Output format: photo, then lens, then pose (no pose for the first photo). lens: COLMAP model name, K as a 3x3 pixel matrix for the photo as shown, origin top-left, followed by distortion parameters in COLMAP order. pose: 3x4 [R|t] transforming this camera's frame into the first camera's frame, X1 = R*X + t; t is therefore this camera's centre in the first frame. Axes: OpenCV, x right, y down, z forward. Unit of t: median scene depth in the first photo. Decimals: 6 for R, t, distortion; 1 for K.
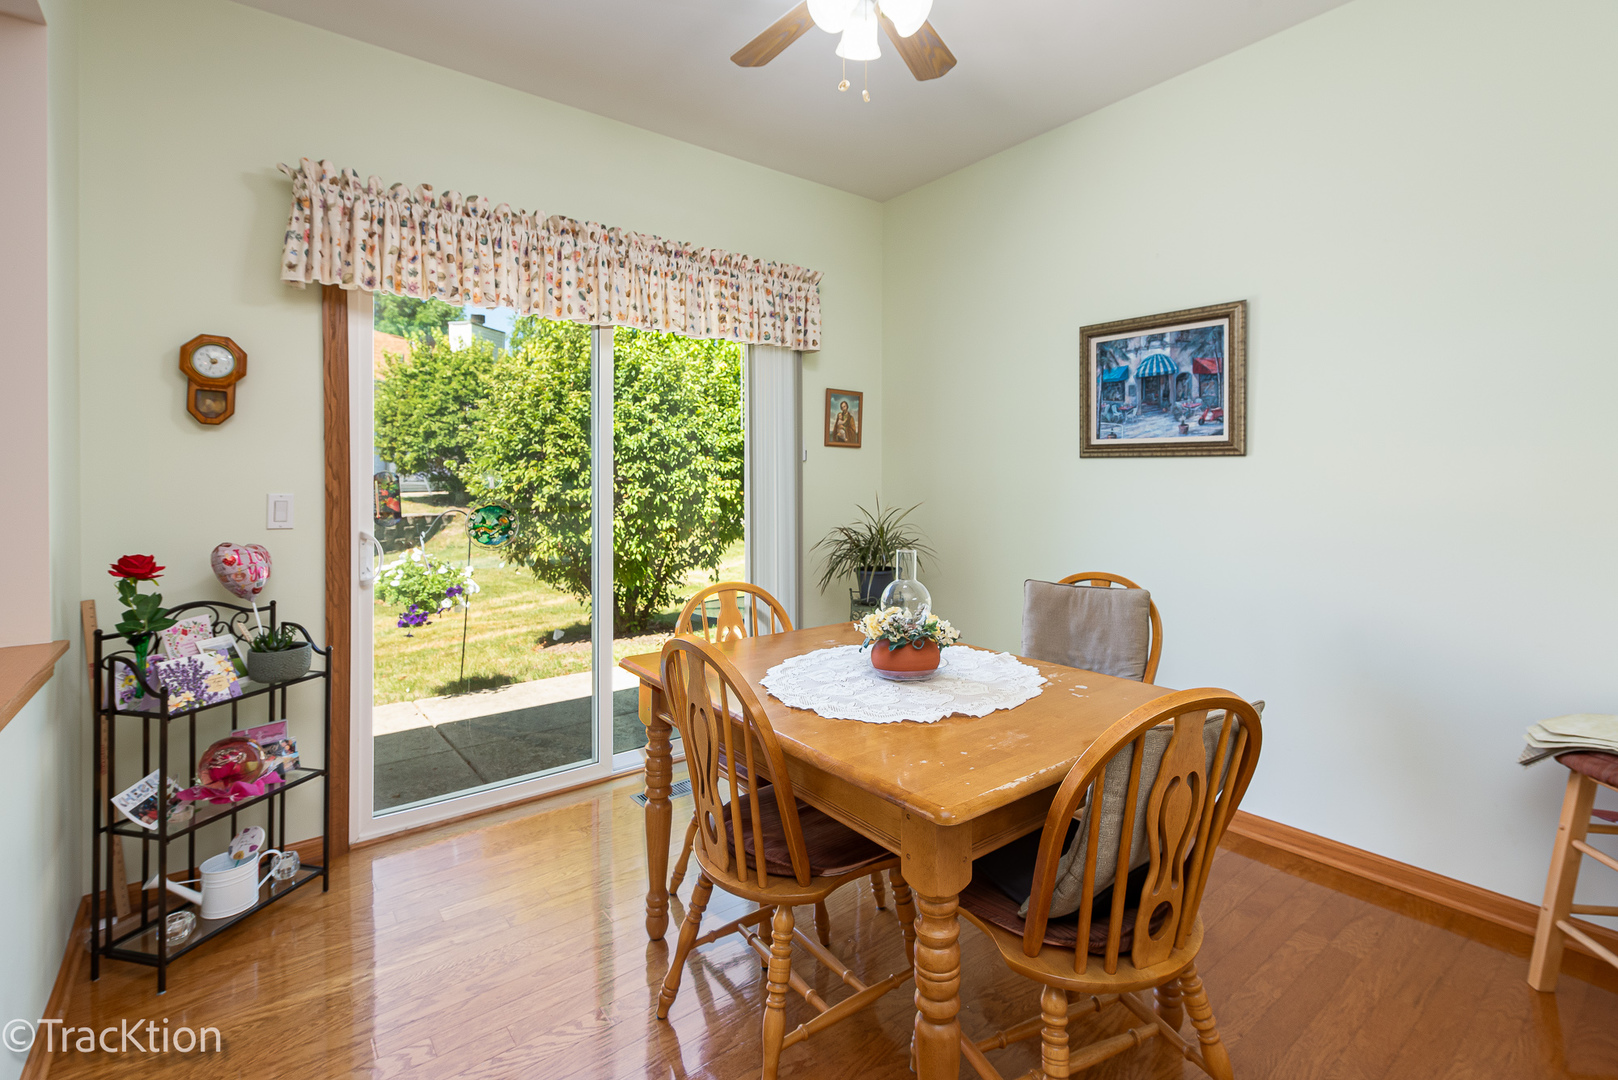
lens RADIAL K [[731.8, 0, 799.7], [0, 731.8, 475.6], [0, 0, 1]] dist [0.001853, -0.002226]
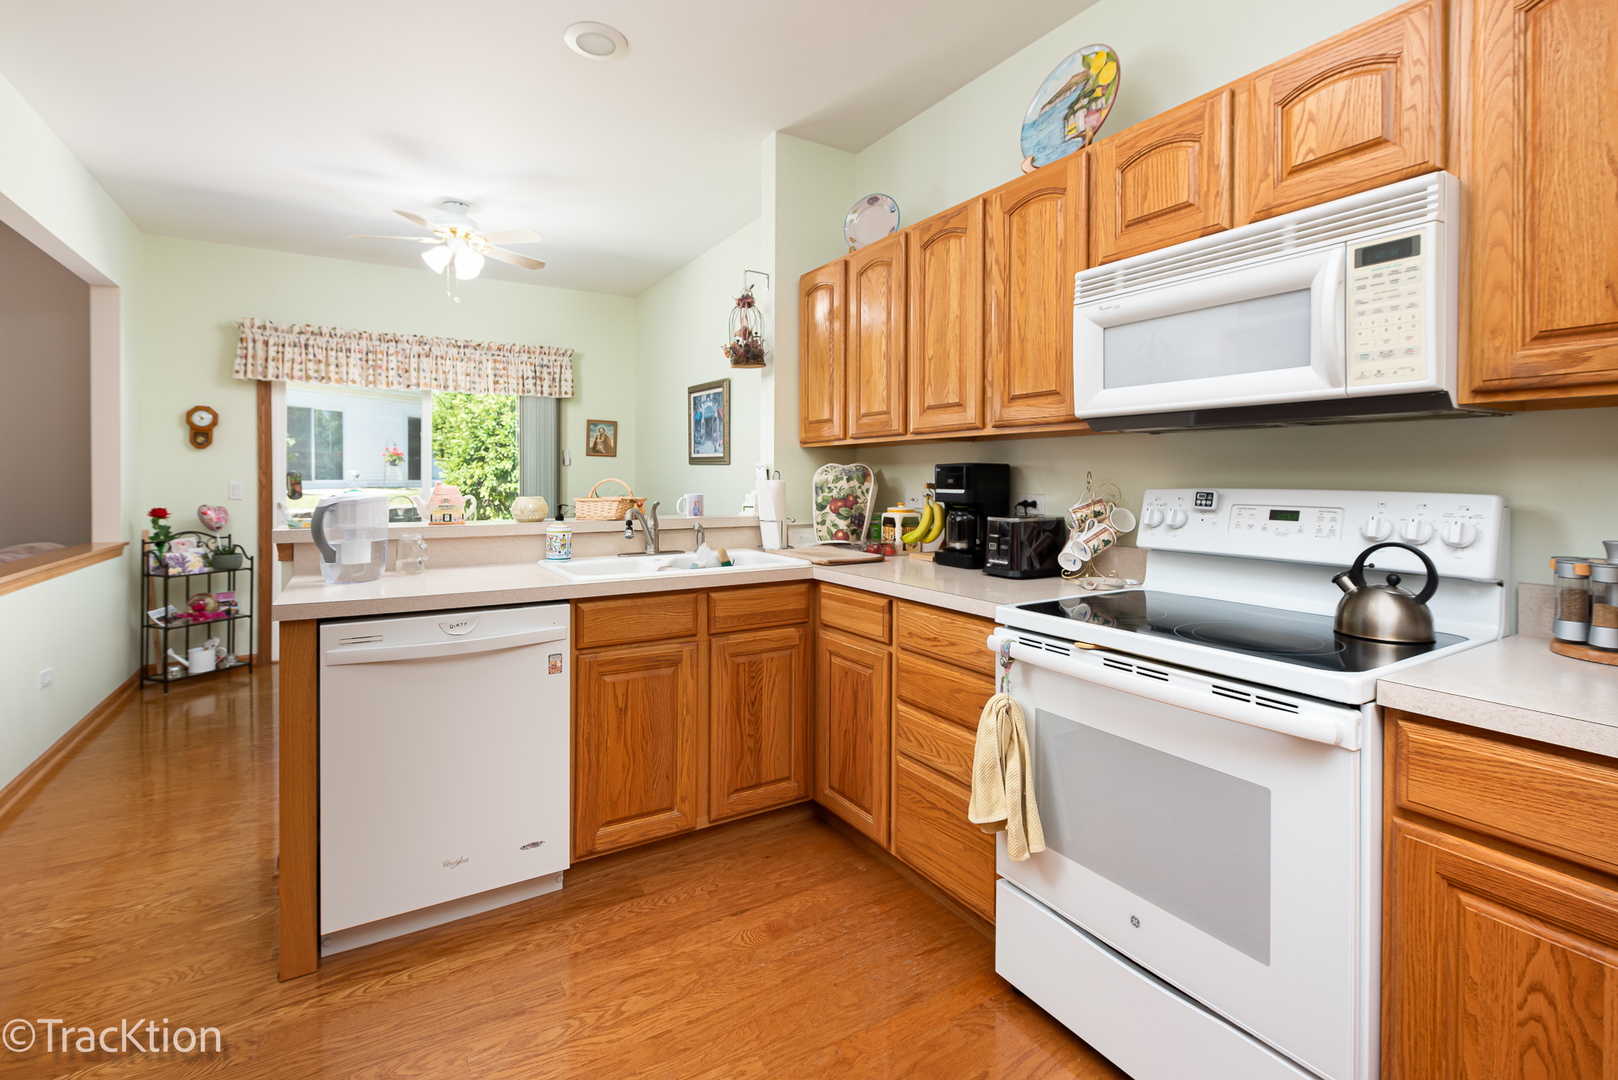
lens RADIAL K [[731.8, 0, 801.8], [0, 731.8, 478.8], [0, 0, 1]] dist [0.001853, -0.002226]
pose [[0.992312, 0.006228, -0.123608, 1.033946], [-0.005393, 0.999960, 0.007094, -0.006776], [0.123647, -0.006373, 0.992306, -0.770921]]
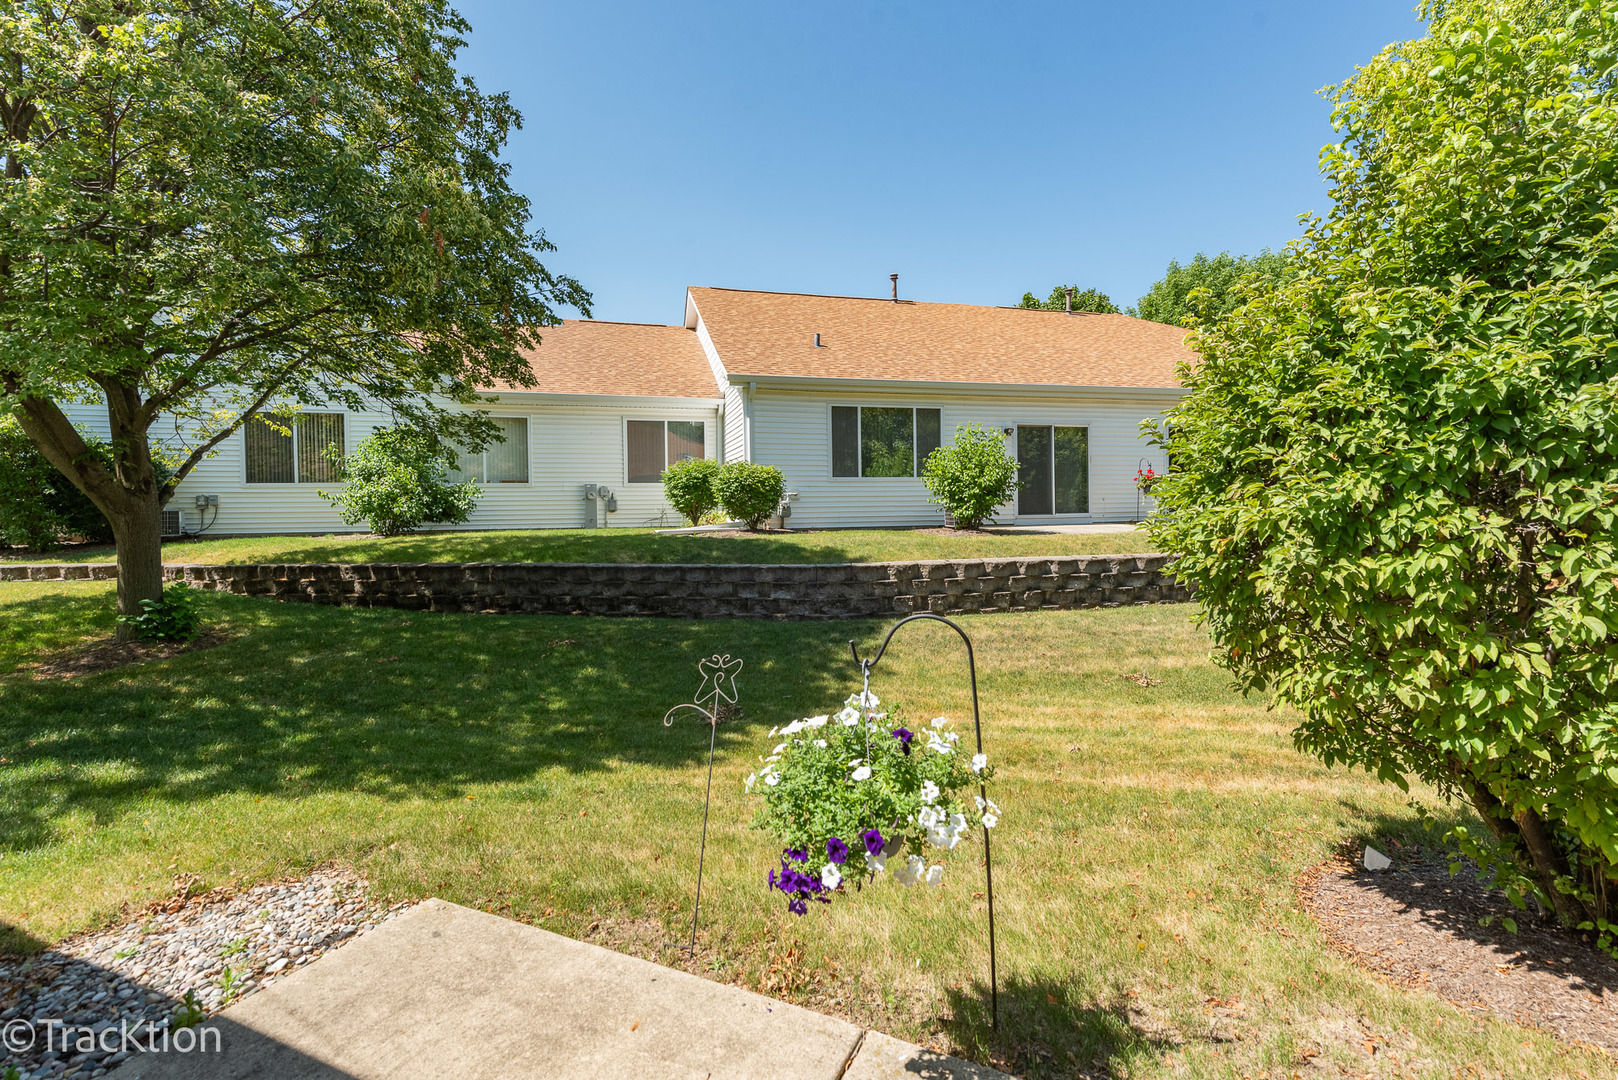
lens RADIAL K [[731.8, 0, 811.1], [0, 731.8, 525.1], [0, 0, 1]] dist [0.001853, -0.002226]
pose [[0.447260, 0.018129, -0.894220, -0.250541], [0.018687, 0.999387, 0.029608, -0.033151], [0.894209, -0.029953, 0.446647, 1.439712]]
